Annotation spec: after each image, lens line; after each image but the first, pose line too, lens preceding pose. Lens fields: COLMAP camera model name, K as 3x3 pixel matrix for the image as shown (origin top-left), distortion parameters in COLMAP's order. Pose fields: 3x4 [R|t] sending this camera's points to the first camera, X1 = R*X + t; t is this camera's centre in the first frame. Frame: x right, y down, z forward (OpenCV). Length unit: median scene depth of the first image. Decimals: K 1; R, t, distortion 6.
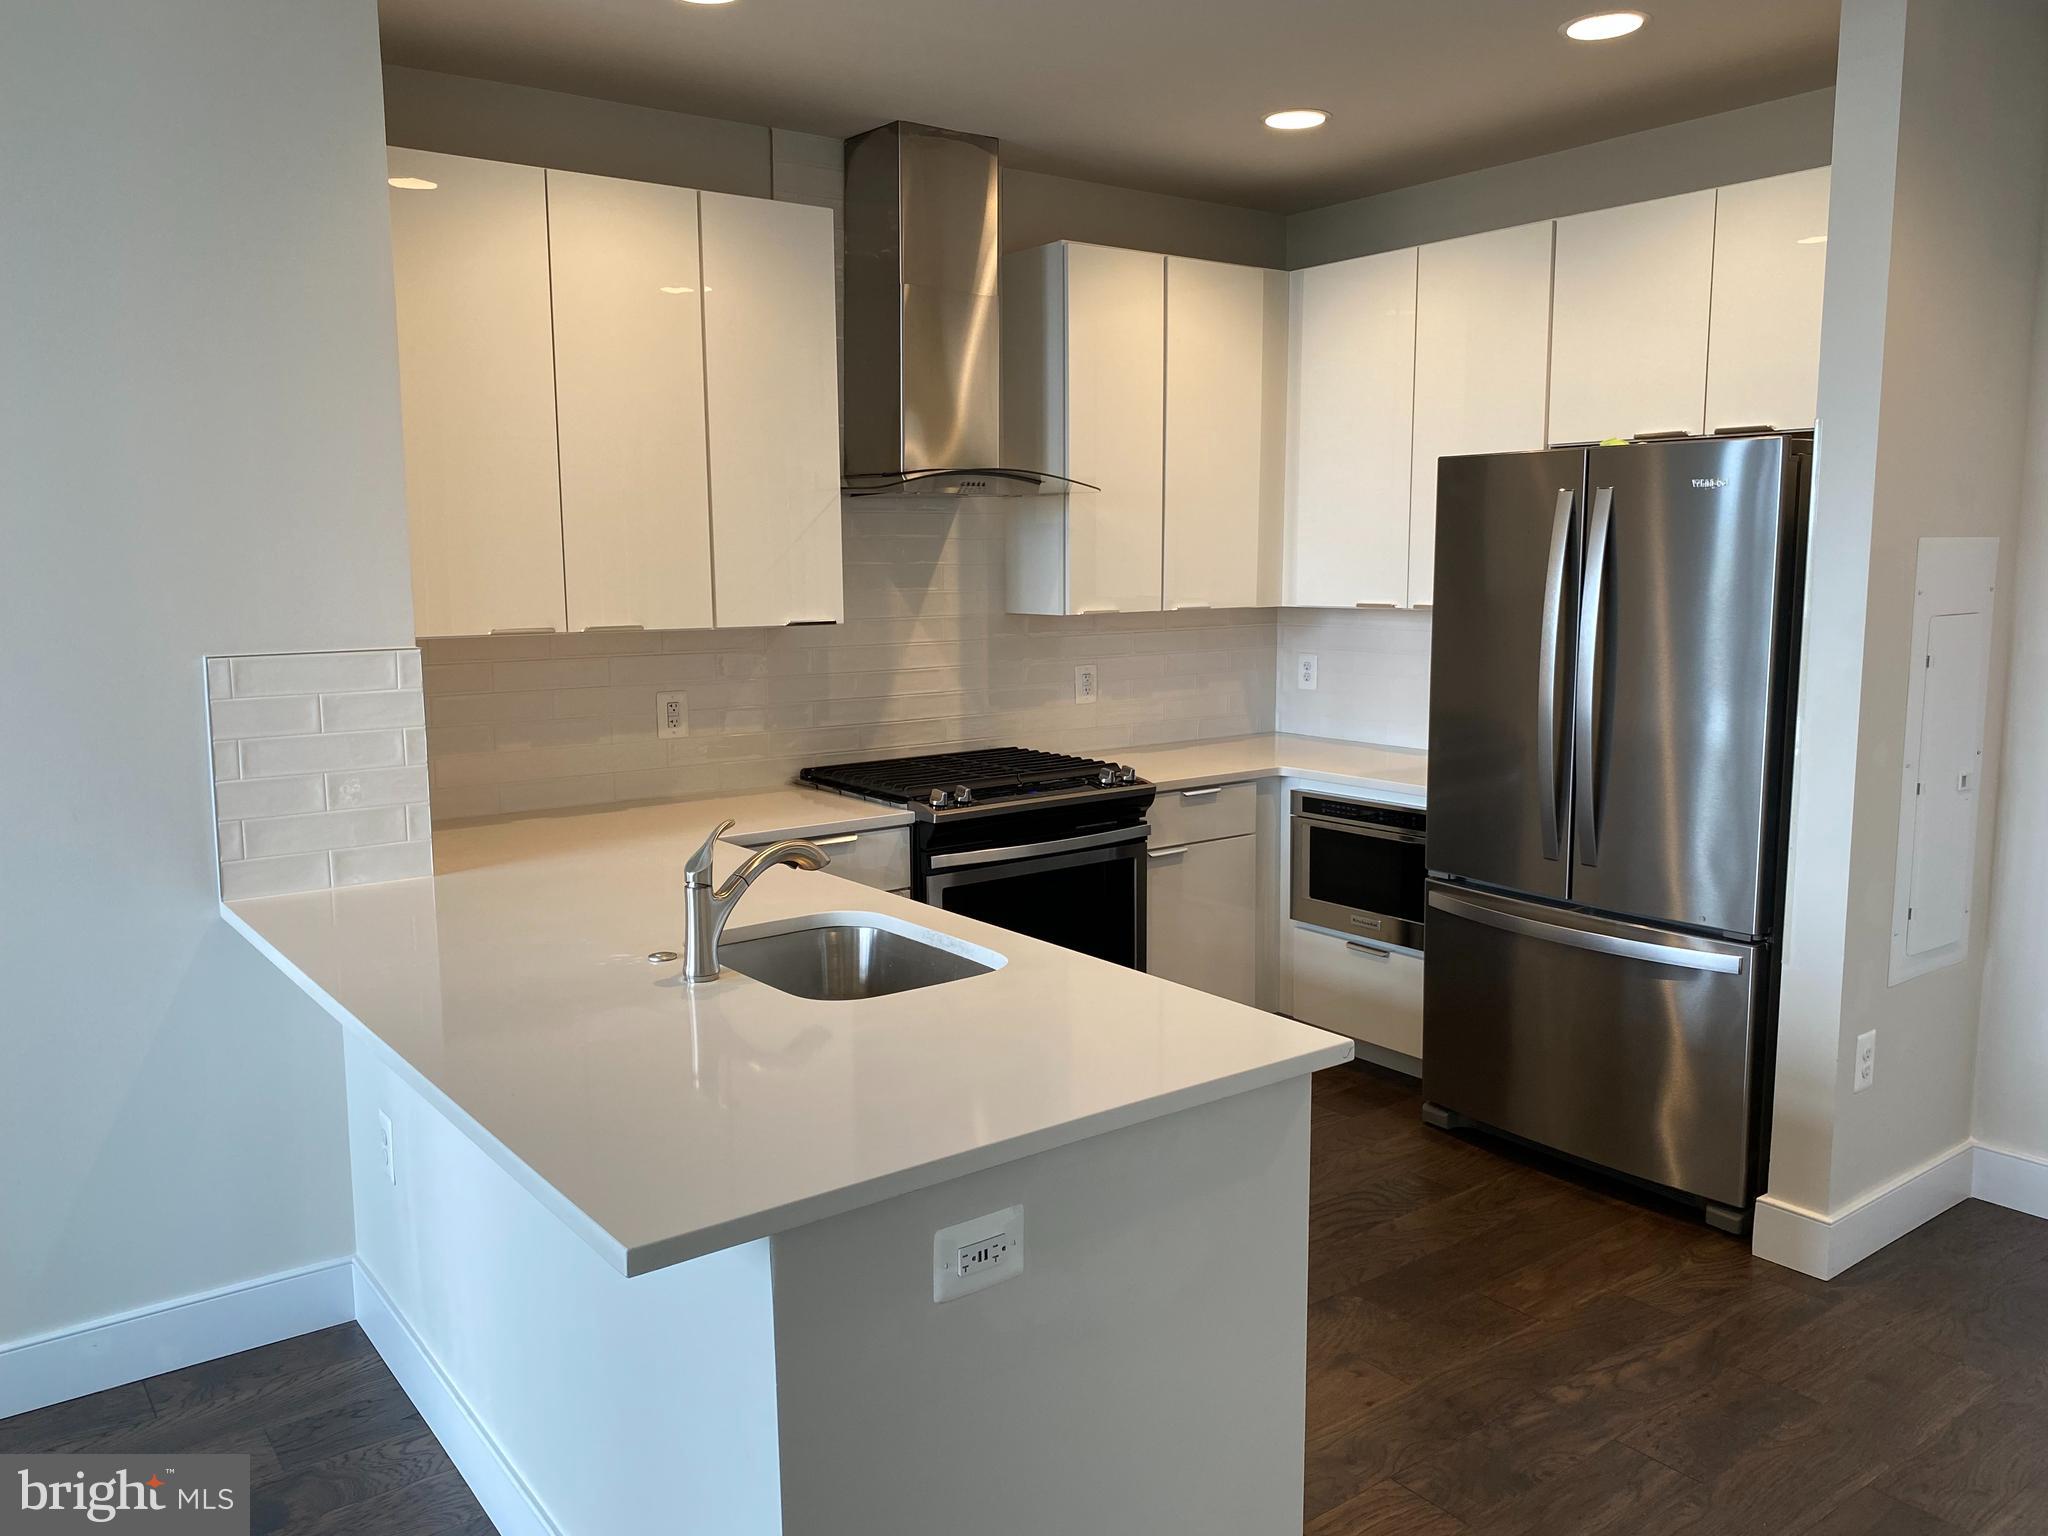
lens RADIAL K [[1613.7, 0, 1024.0], [0, 1613.7, 768.0], [0, 0, 1]] dist [0.123786, -0.298191]
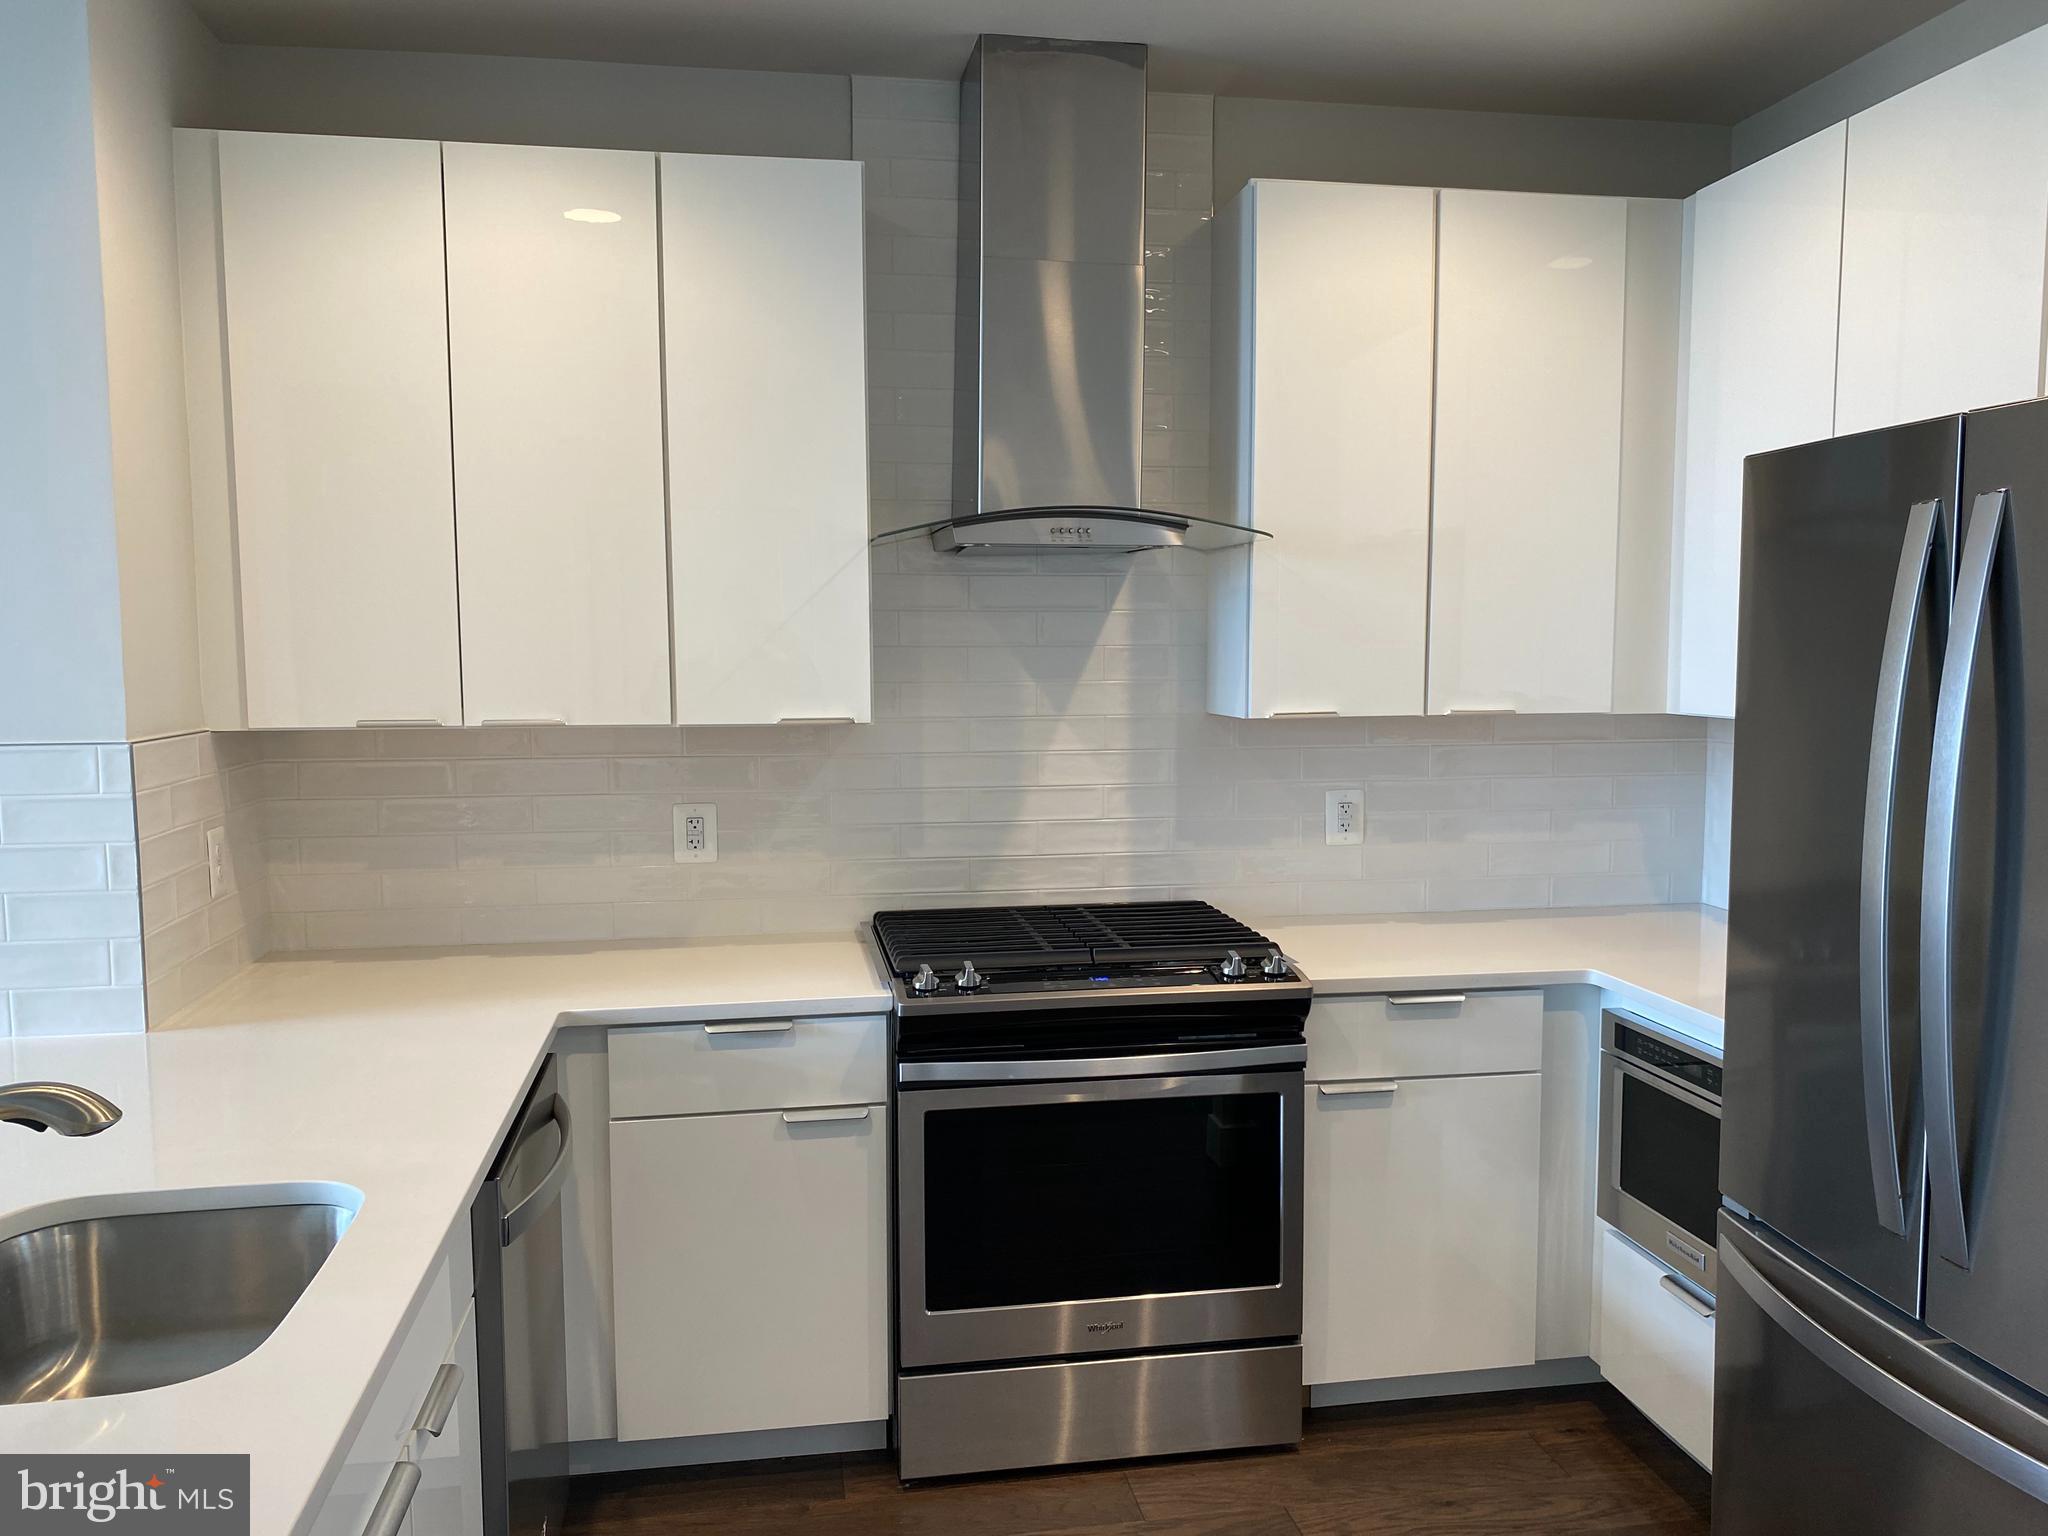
lens RADIAL K [[1613.7, 0, 1024.0], [0, 1613.7, 768.0], [0, 0, 1]] dist [0.123786, -0.298191]
pose [[0.886852, 0.041061, -0.460226, 0.270681], [-0.065169, 0.997202, -0.036610, -0.044001], [0.457435, 0.062460, 0.887047, 0.363331]]
